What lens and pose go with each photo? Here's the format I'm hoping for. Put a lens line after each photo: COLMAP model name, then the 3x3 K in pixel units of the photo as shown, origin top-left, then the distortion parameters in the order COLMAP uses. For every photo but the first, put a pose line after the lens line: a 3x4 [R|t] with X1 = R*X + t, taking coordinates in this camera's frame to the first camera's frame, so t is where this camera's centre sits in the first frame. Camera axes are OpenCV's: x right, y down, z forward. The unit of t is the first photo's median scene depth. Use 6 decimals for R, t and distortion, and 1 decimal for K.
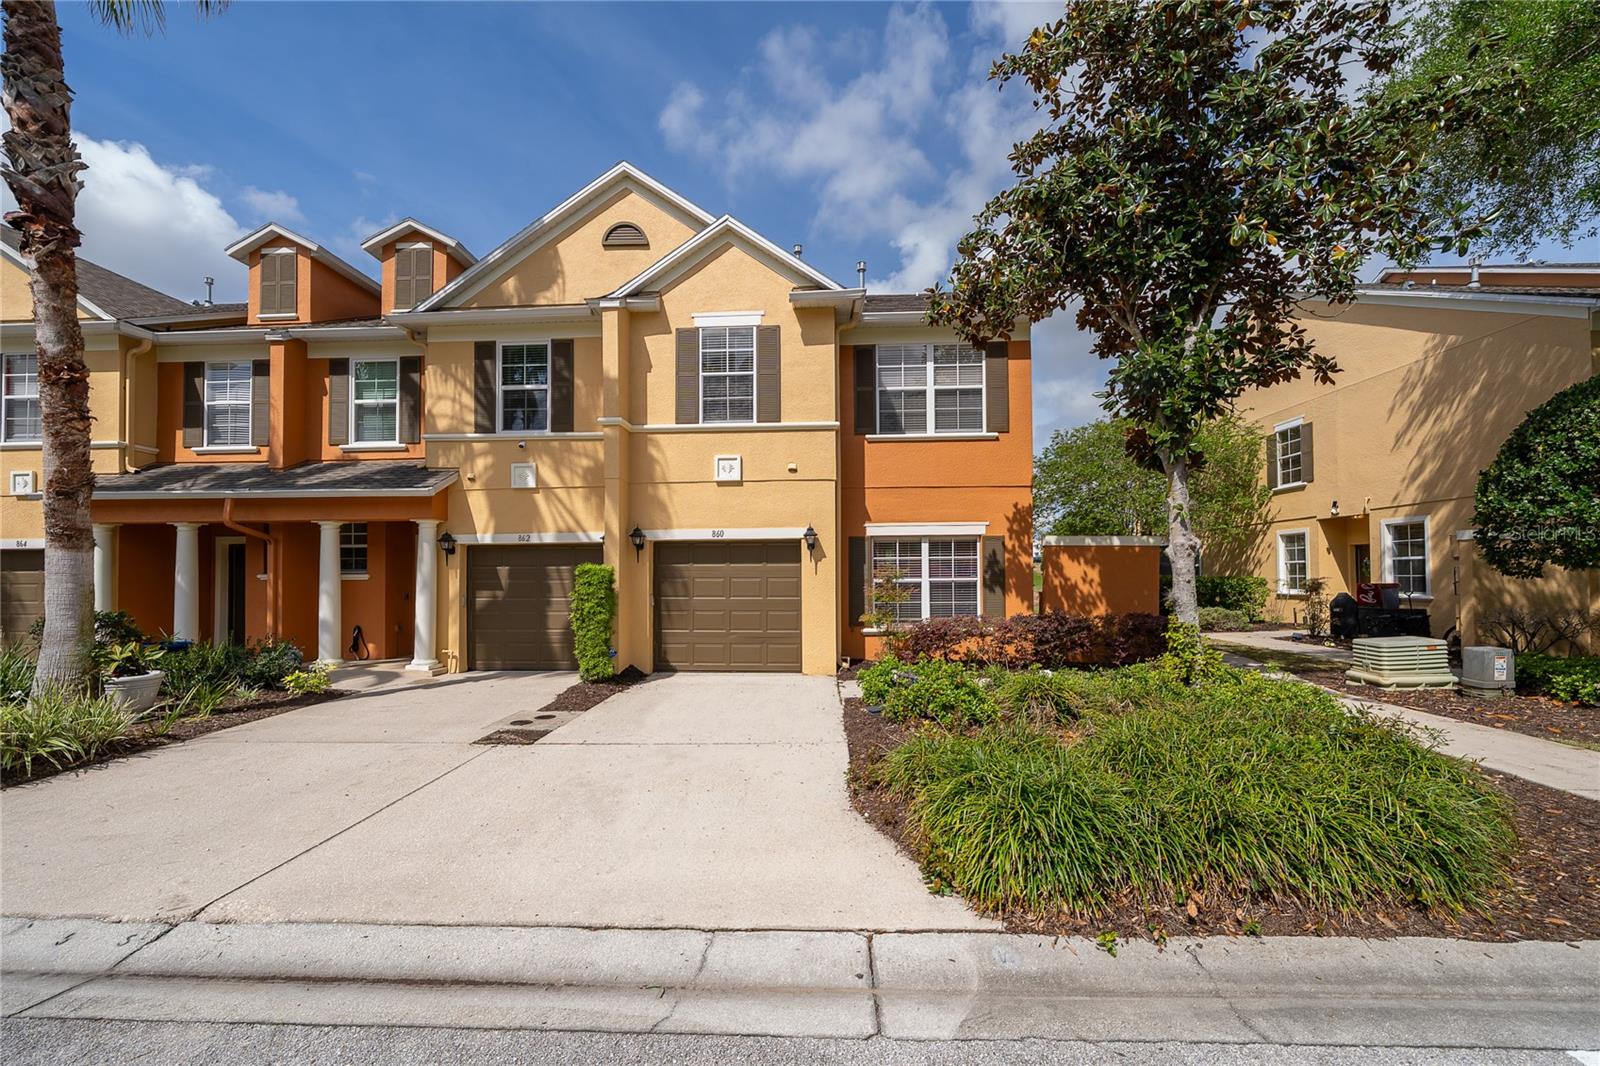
lens RADIAL K [[628.1, 0, 801.3], [0, 628.1, 540.5], [0, 0, 1]] dist [-0.003162, 0.000116]
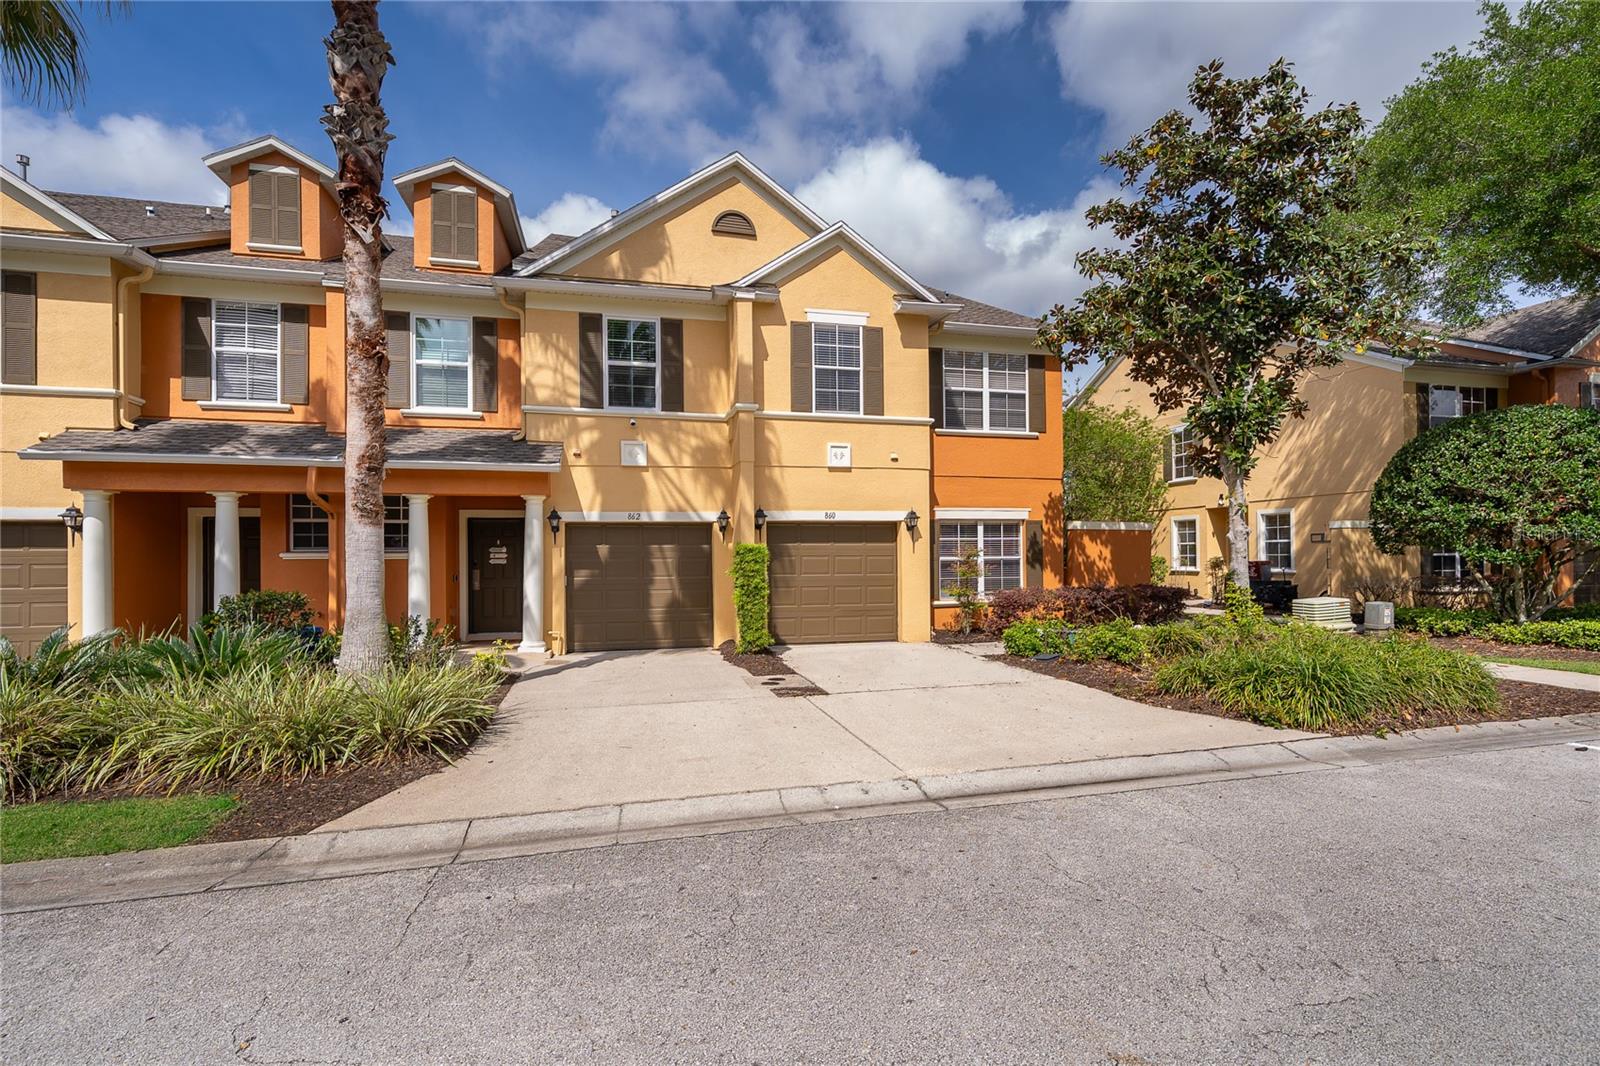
lens RADIAL K [[728.5, 0, 800.6], [0, 728.5, 517.6], [0, 0, 1]] dist [0.001305, -0.000030]
pose [[0.955298, 0.014981, 0.295264, -0.523584], [-0.015486, 0.999880, -0.000628, -0.005048], [-0.295238, -0.003972, 0.955415, -0.176577]]
